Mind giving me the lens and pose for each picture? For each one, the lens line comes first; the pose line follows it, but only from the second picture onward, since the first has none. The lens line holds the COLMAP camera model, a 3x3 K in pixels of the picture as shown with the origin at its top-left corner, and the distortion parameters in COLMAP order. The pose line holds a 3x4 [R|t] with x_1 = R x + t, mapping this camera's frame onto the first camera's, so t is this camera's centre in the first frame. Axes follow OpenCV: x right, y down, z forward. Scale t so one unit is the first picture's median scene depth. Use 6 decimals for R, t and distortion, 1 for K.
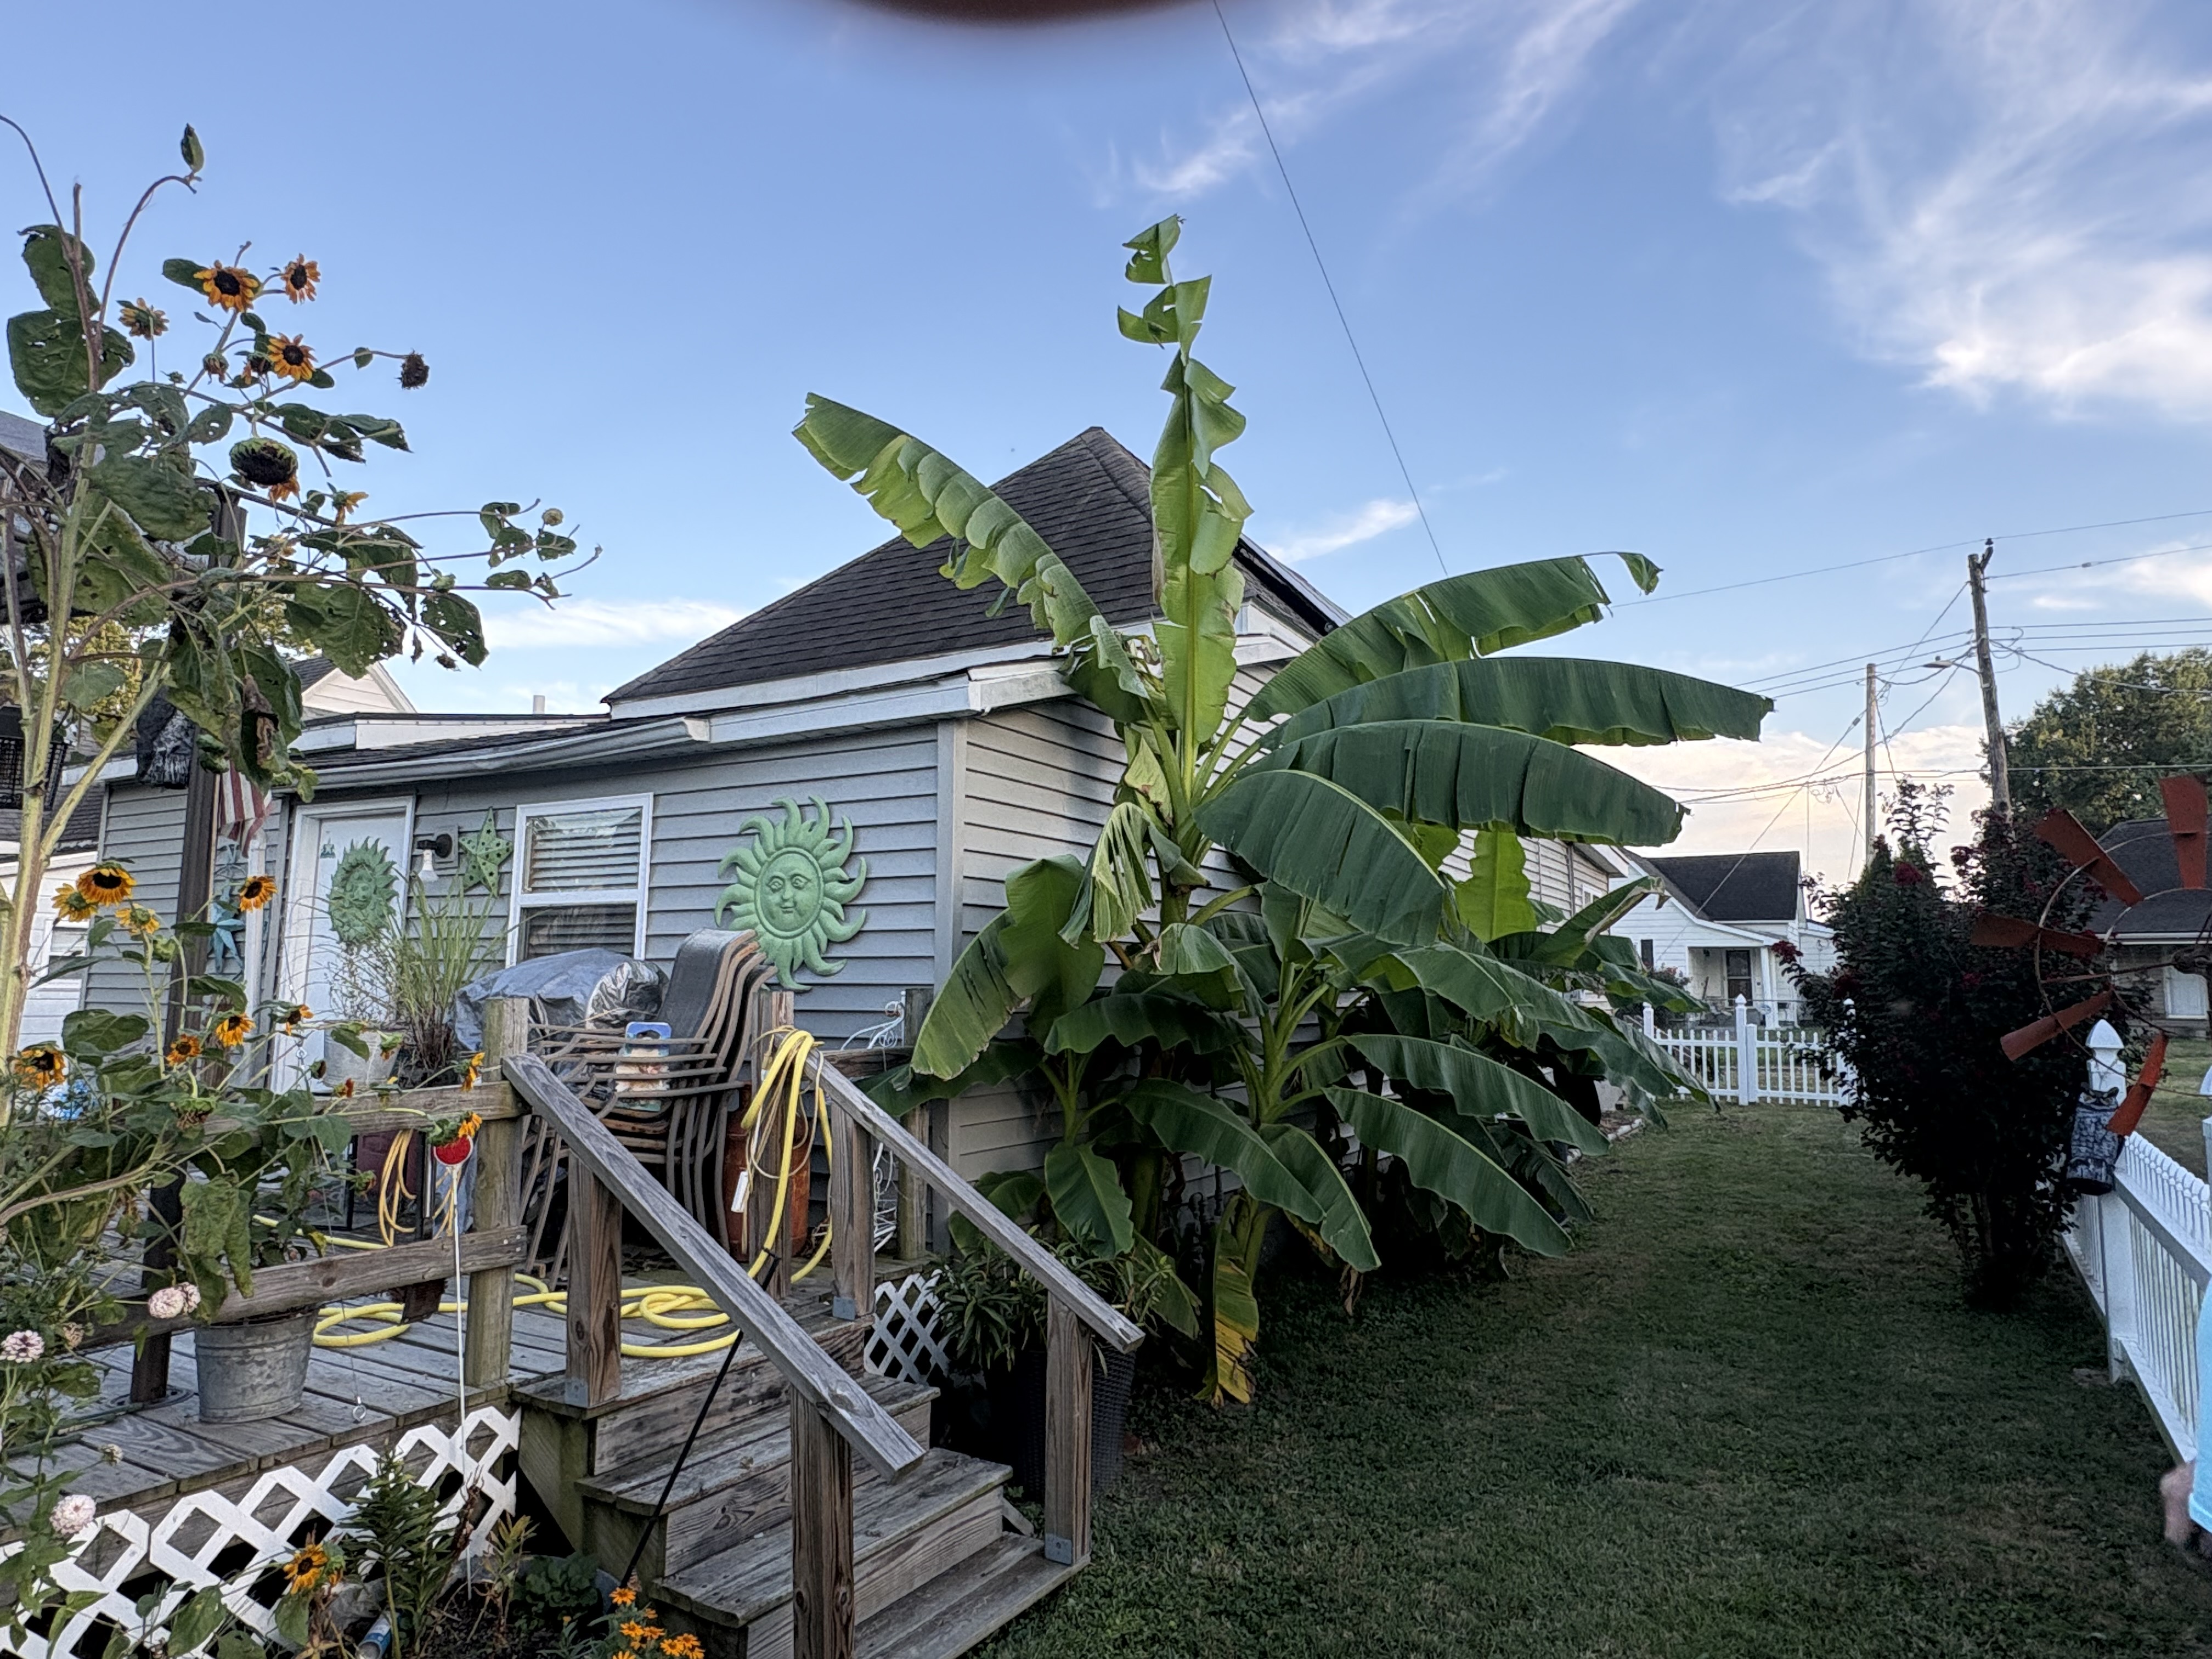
lens RADIAL K [[1317.2, 0, 1102.1], [0, 1317.2, 834.9], [0, 0, 1]] dist [-0.034959, 0.023076]
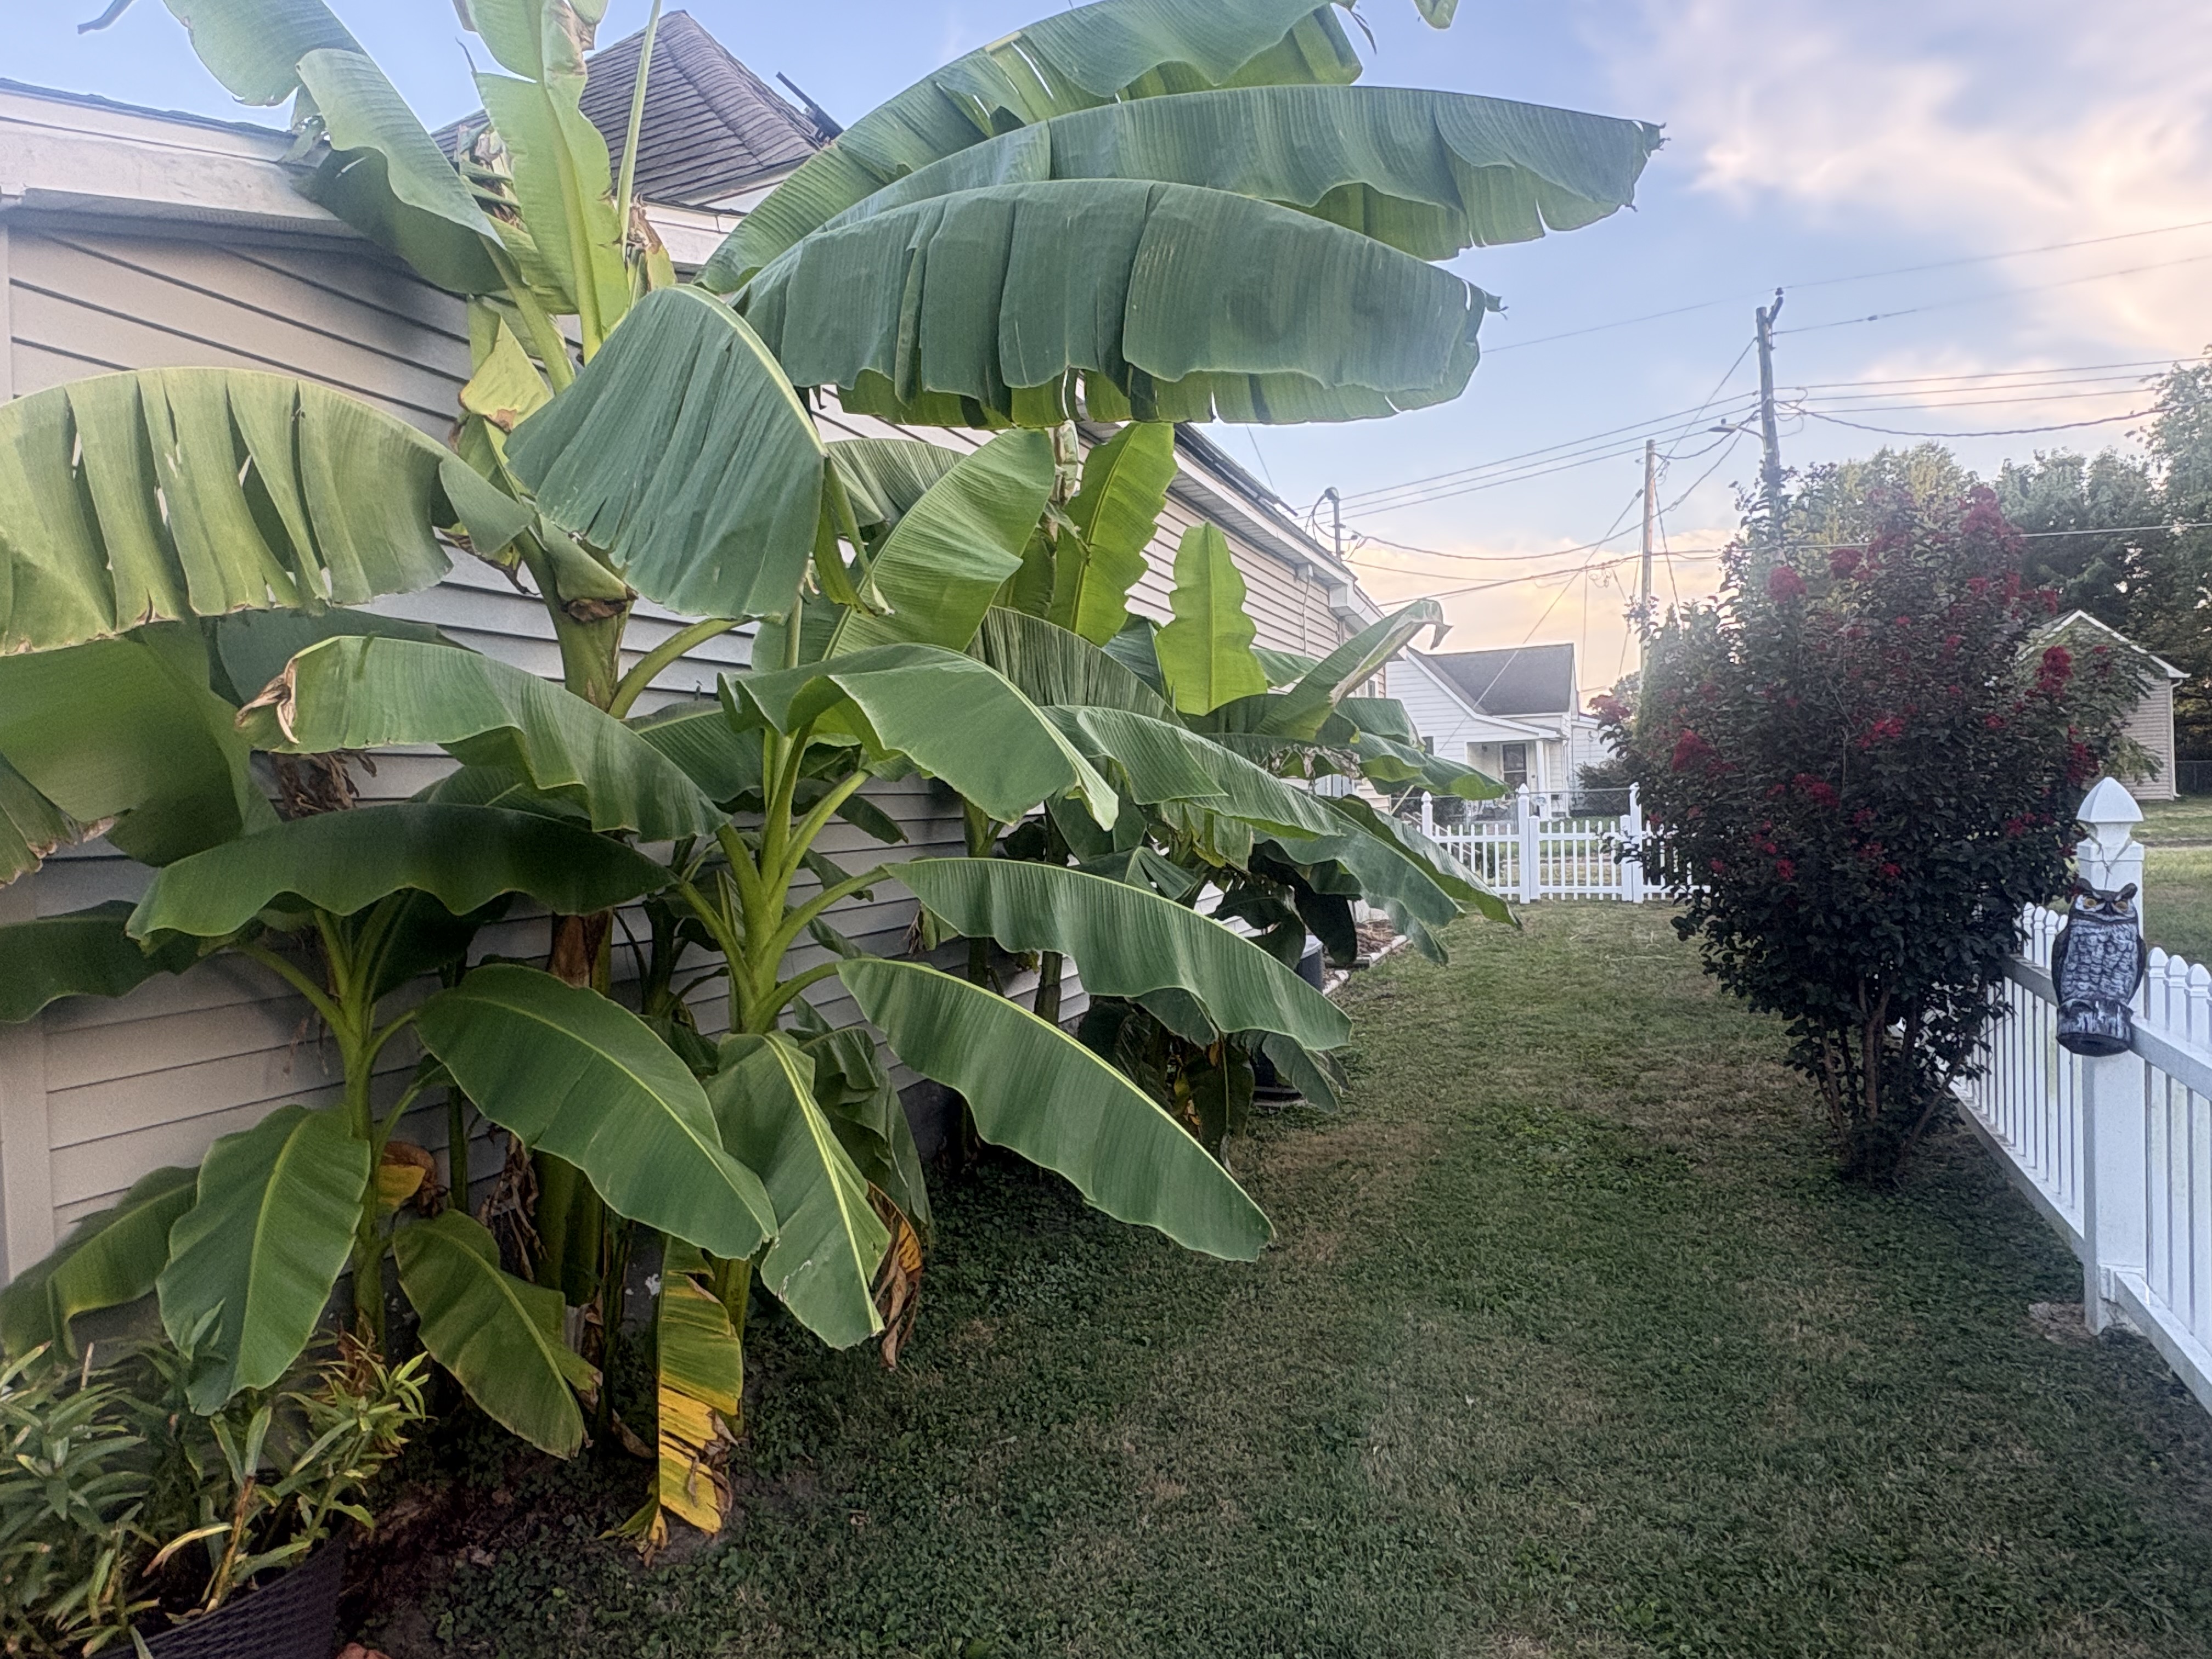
lens RADIAL K [[1317.2, 0, 1102.1], [0, 1317.2, 834.9], [0, 0, 1]] dist [-0.034959, 0.023076]
pose [[0.987976, -0.049237, 0.146555, 0.108103], [0.028705, 0.989870, 0.139046, 0.037443], [-0.151916, -0.133167, 0.979381, 0.249955]]
